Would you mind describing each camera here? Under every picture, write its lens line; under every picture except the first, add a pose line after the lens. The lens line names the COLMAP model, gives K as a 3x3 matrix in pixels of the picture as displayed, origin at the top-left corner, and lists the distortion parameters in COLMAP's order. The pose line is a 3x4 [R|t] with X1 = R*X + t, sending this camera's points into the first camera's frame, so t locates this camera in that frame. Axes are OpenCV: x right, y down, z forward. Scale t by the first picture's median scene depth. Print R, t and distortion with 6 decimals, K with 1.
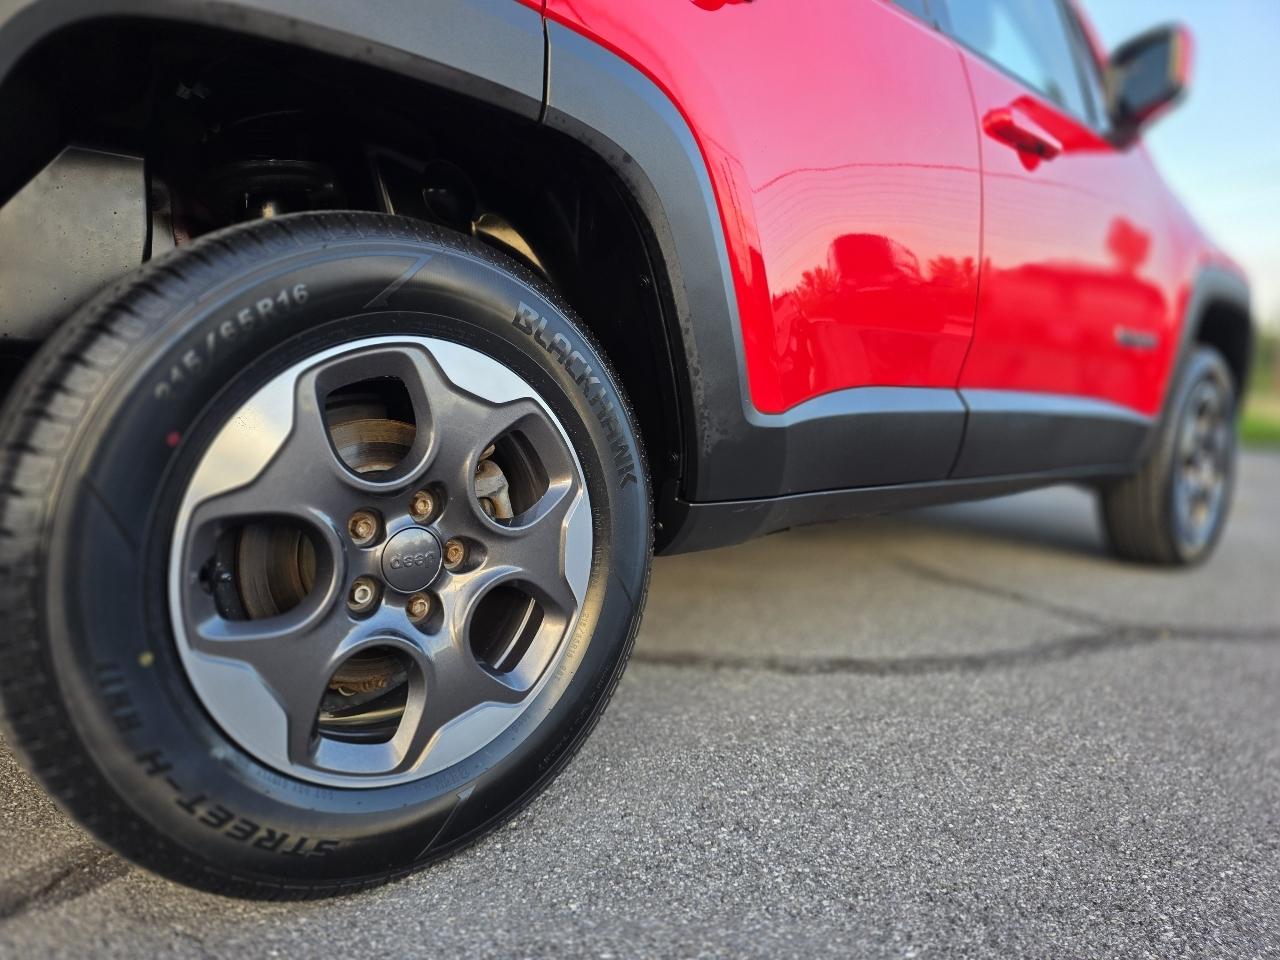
lens RADIAL K [[884.0, 0, 643.1], [0, 884.0, 485.8], [0, 0, 1]] dist [0.024608, -0.020758]
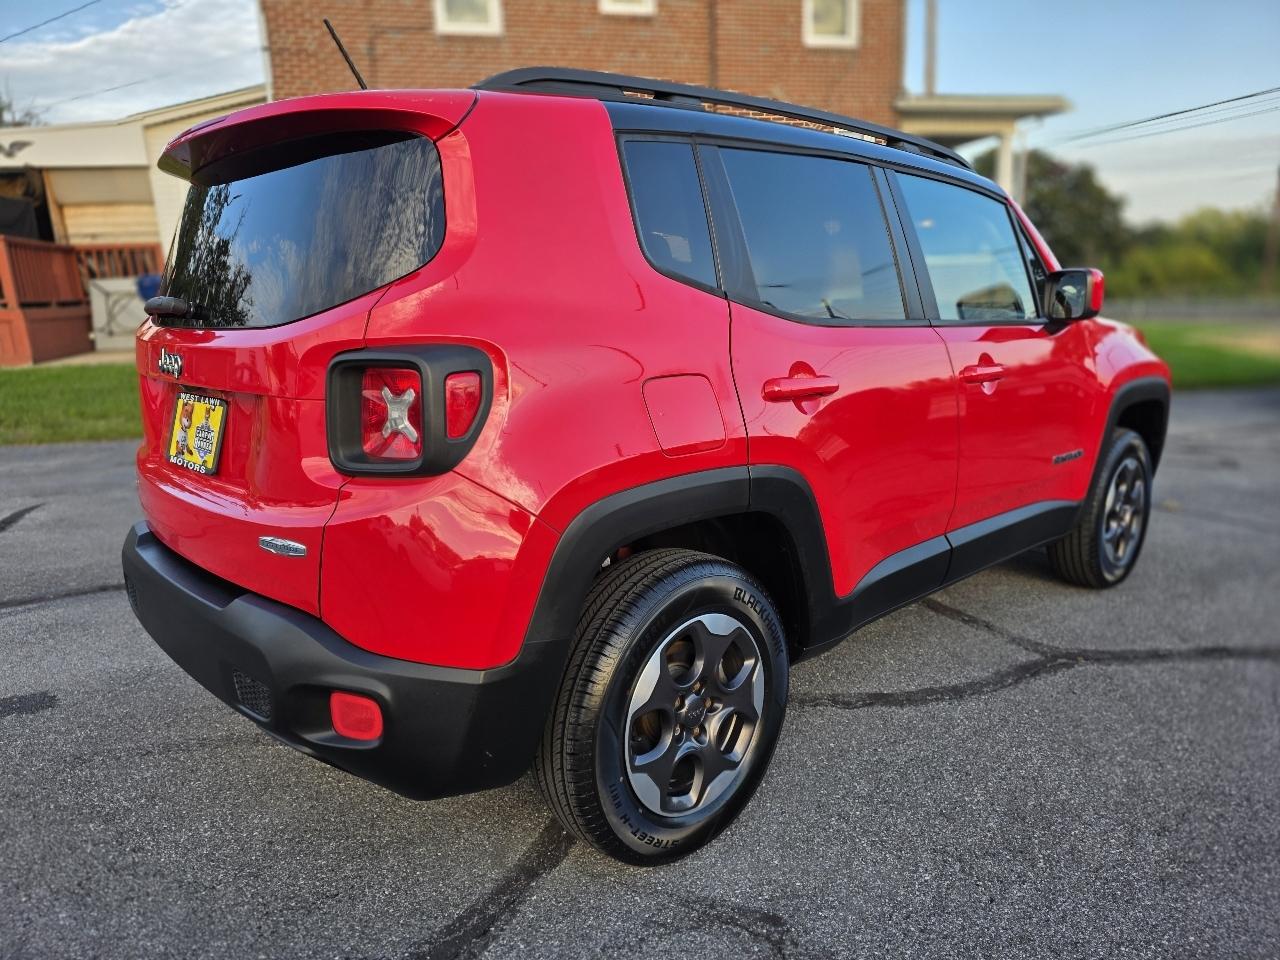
lens RADIAL K [[903.6, 0, 615.8], [0, 903.6, 475.9], [0, 0, 1]] dist [0.016329, -0.003957]
pose [[0.998754, -0.047527, -0.015250, -0.319557], [0.048798, 0.993973, 0.098169, -0.591770], [0.010492, -0.098791, 0.995053, -0.949979]]
